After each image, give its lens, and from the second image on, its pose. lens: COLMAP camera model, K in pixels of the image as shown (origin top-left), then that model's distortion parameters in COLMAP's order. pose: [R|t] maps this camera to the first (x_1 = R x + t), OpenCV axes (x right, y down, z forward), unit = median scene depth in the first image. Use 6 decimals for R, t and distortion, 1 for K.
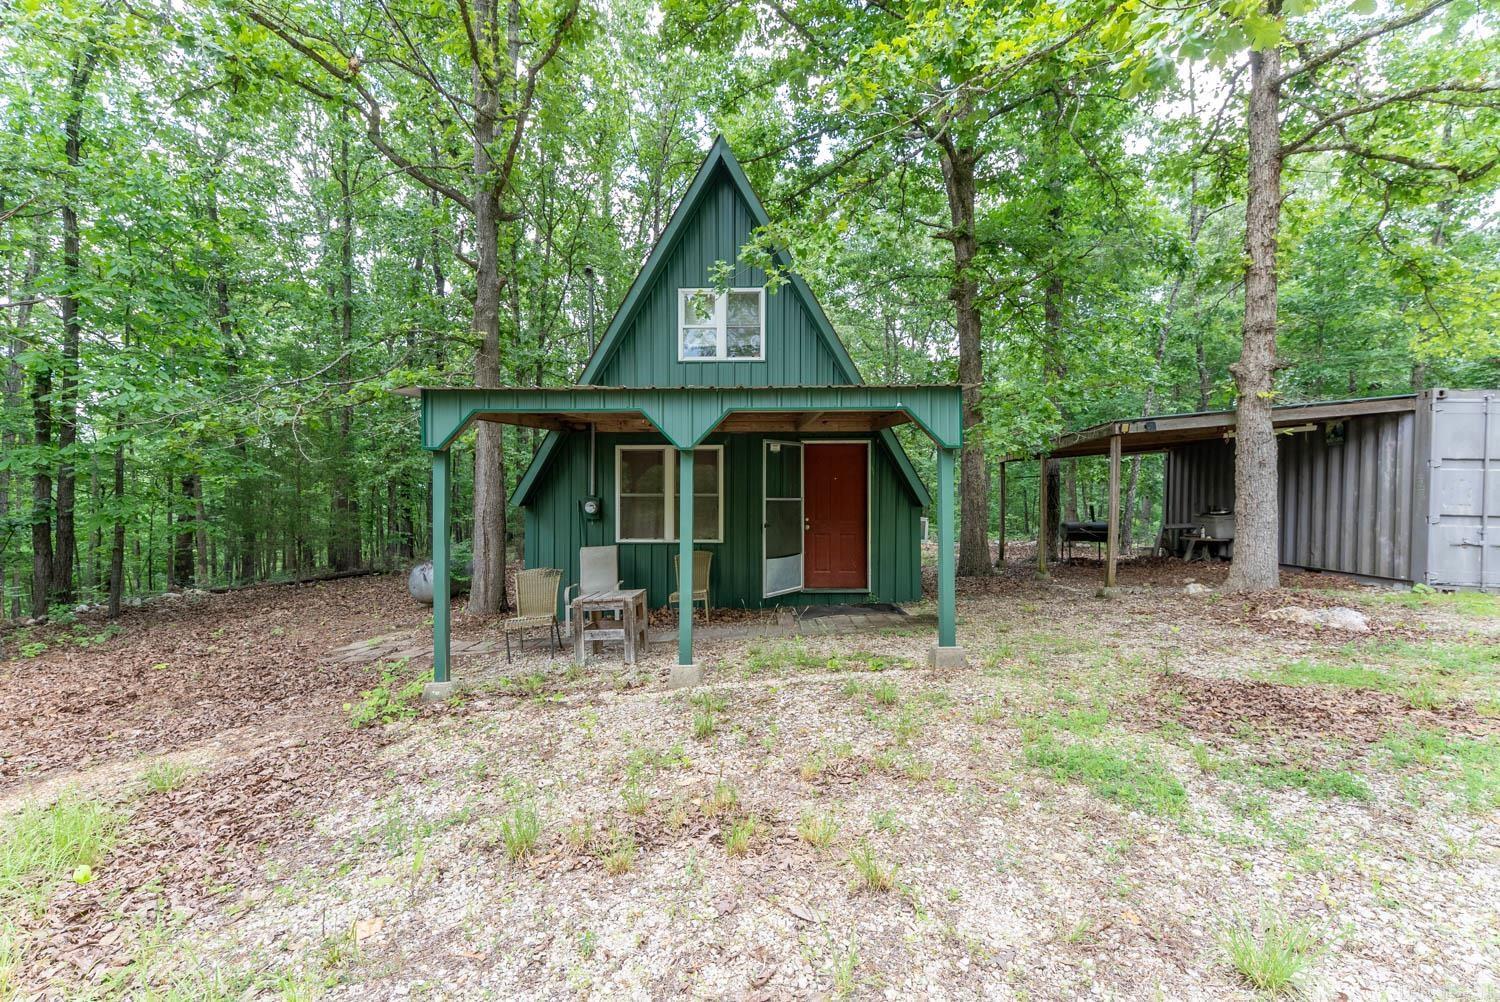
lens RADIAL K [[600.1, 0, 746.7], [0, 600.1, 502.2], [0, 0, 1]] dist [-0.003014, 0.000388]
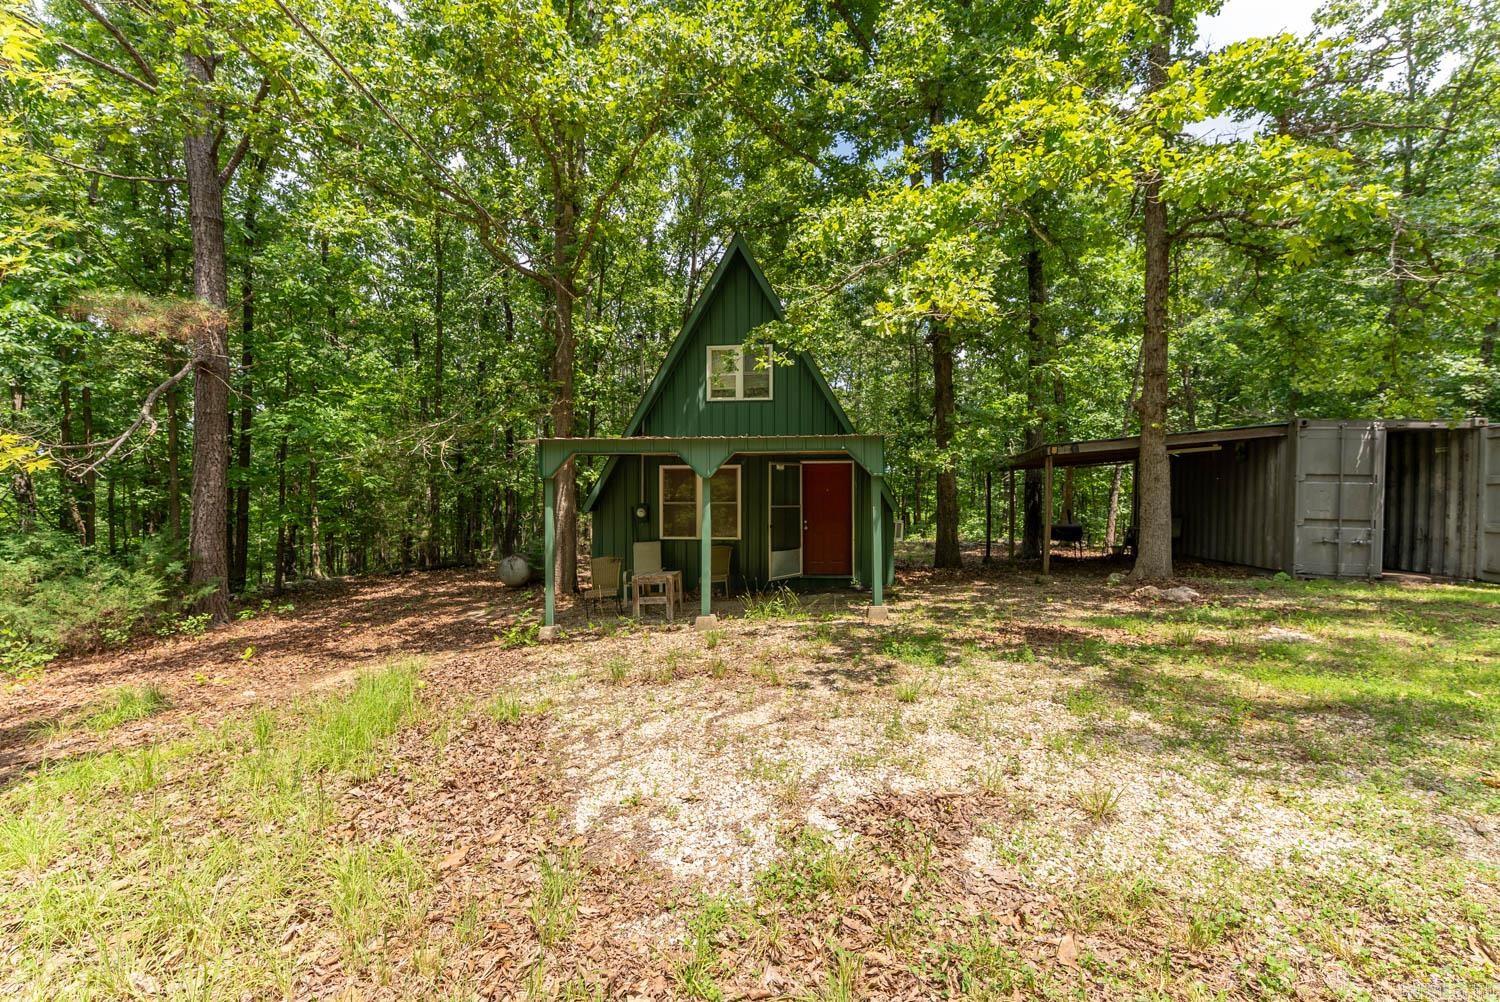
lens RADIAL K [[600.1, 0, 748.1], [0, 600.1, 504.0], [0, 0, 1]] dist [-0.003014, 0.000388]
pose [[0.997894, -0.001134, -0.064857, 0.065529], [0.001143, 0.999999, 0.000107, -0.011169], [0.064857, -0.000181, 0.997895, -0.323881]]
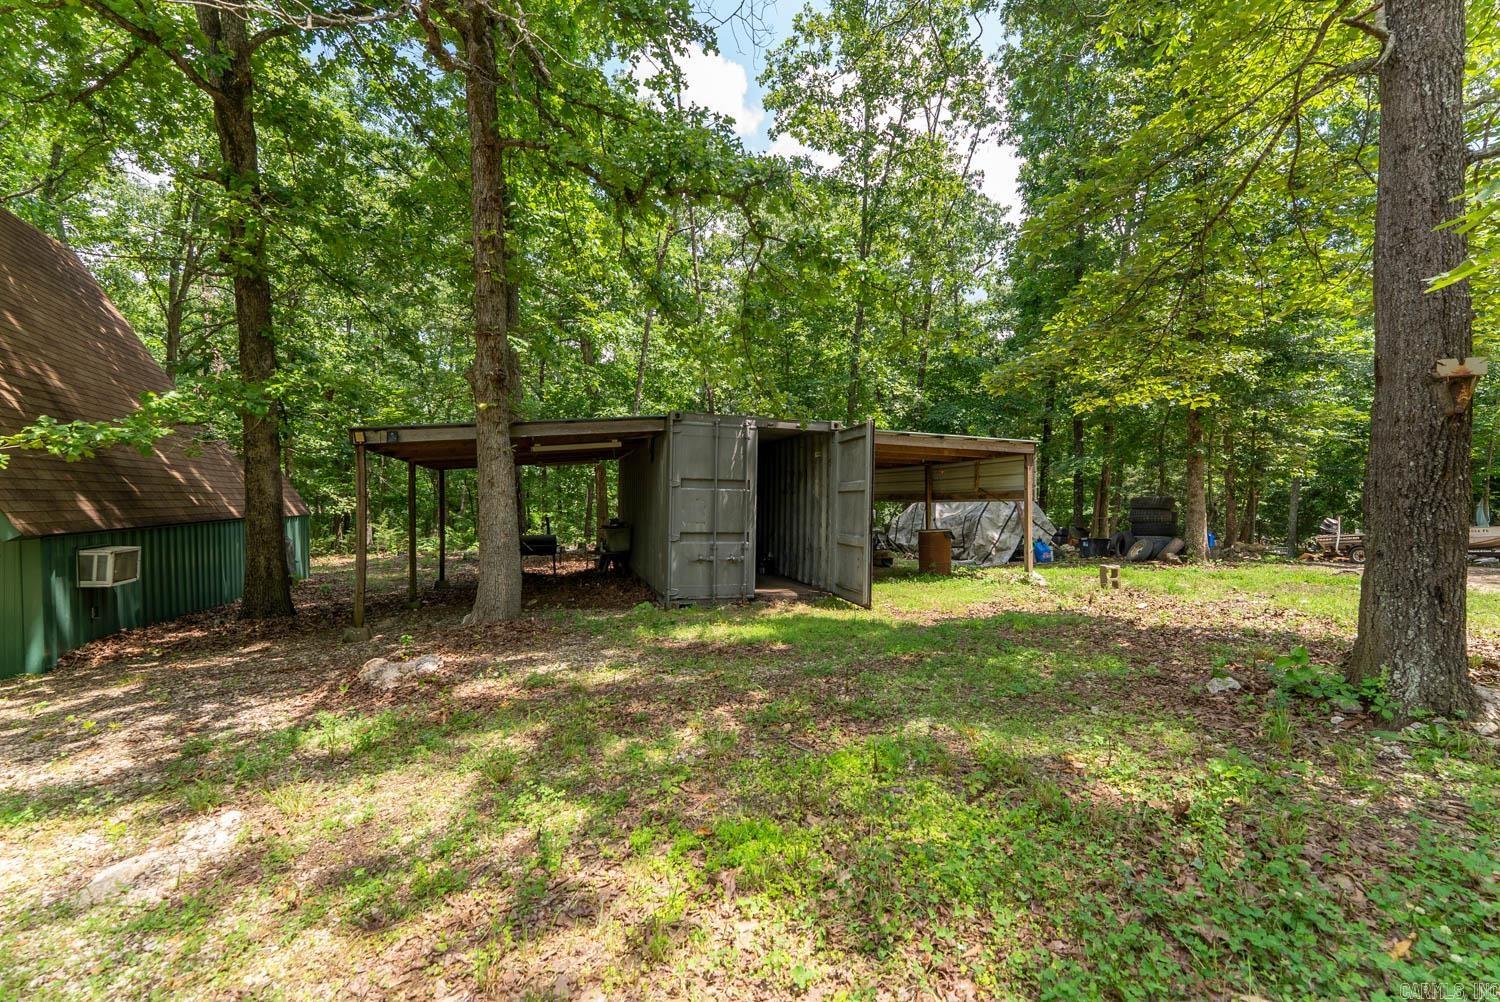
lens RADIAL K [[600.1, 0, 749.9], [0, 600.1, 503.0], [0, 0, 1]] dist [-0.003014, 0.000388]
pose [[0.898660, -0.009617, 0.438541, 0.776357], [0.006478, 0.999942, 0.008654, -0.037051], [-0.438598, -0.004937, 0.898670, 0.008952]]
